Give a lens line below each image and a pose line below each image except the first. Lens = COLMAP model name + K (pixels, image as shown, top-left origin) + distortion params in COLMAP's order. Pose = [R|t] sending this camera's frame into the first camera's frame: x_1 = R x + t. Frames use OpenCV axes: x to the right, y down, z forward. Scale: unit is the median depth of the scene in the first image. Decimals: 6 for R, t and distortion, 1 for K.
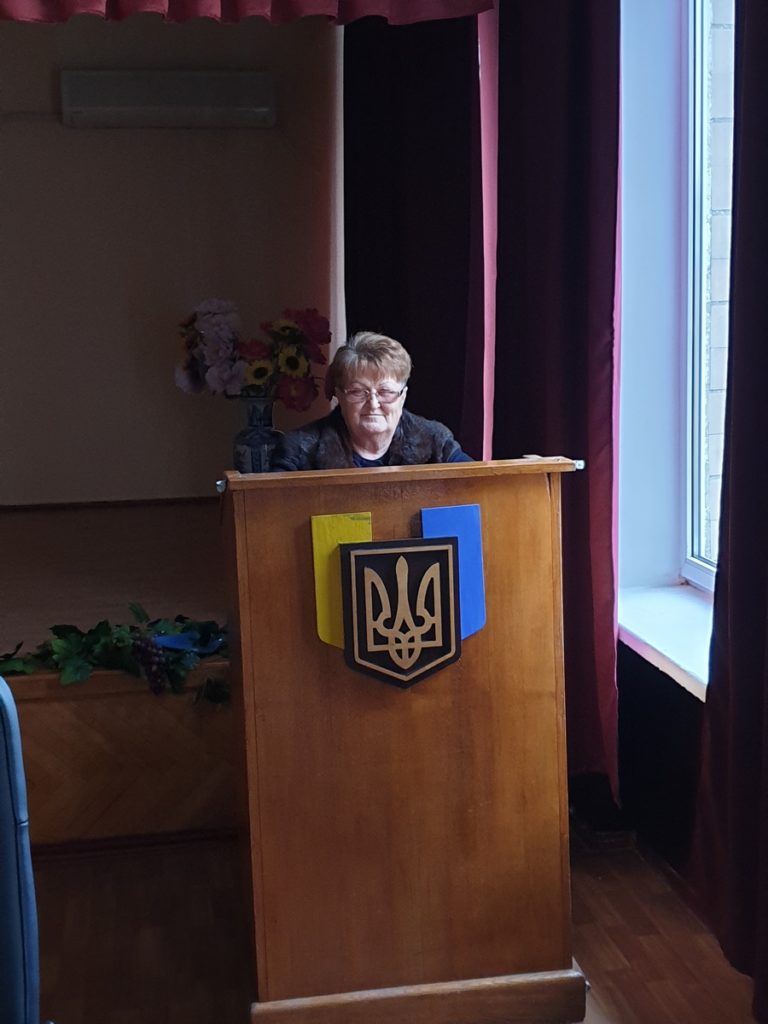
lens RADIAL K [[1438.7, 0, 384.0], [0, 1438.7, 512.0], [0, 0, 1]] dist [0.443791, -2.092678]
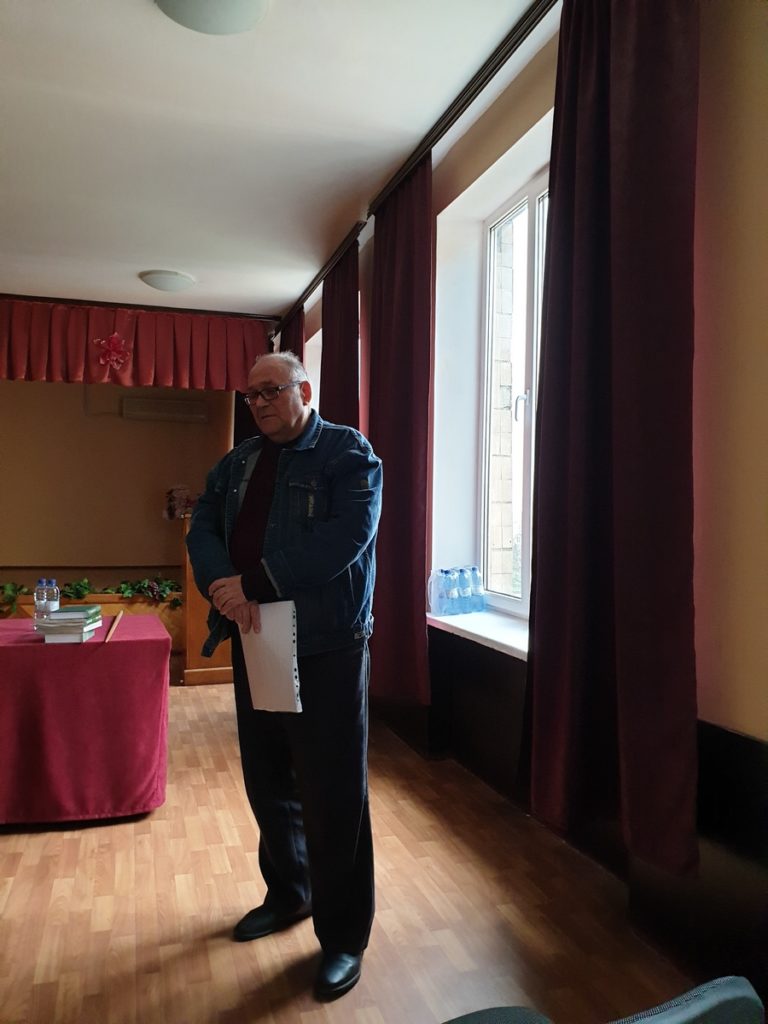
lens RADIAL K [[795.0, 0, 384.0], [0, 795.0, 512.0], [0, 0, 1]] dist [0.058913, -0.221429]
pose [[0.989384, 0.031070, 0.141964, 0.069984], [-0.008709, 0.987799, -0.155488, 0.194263], [-0.145062, 0.152601, 0.977584, -0.701814]]
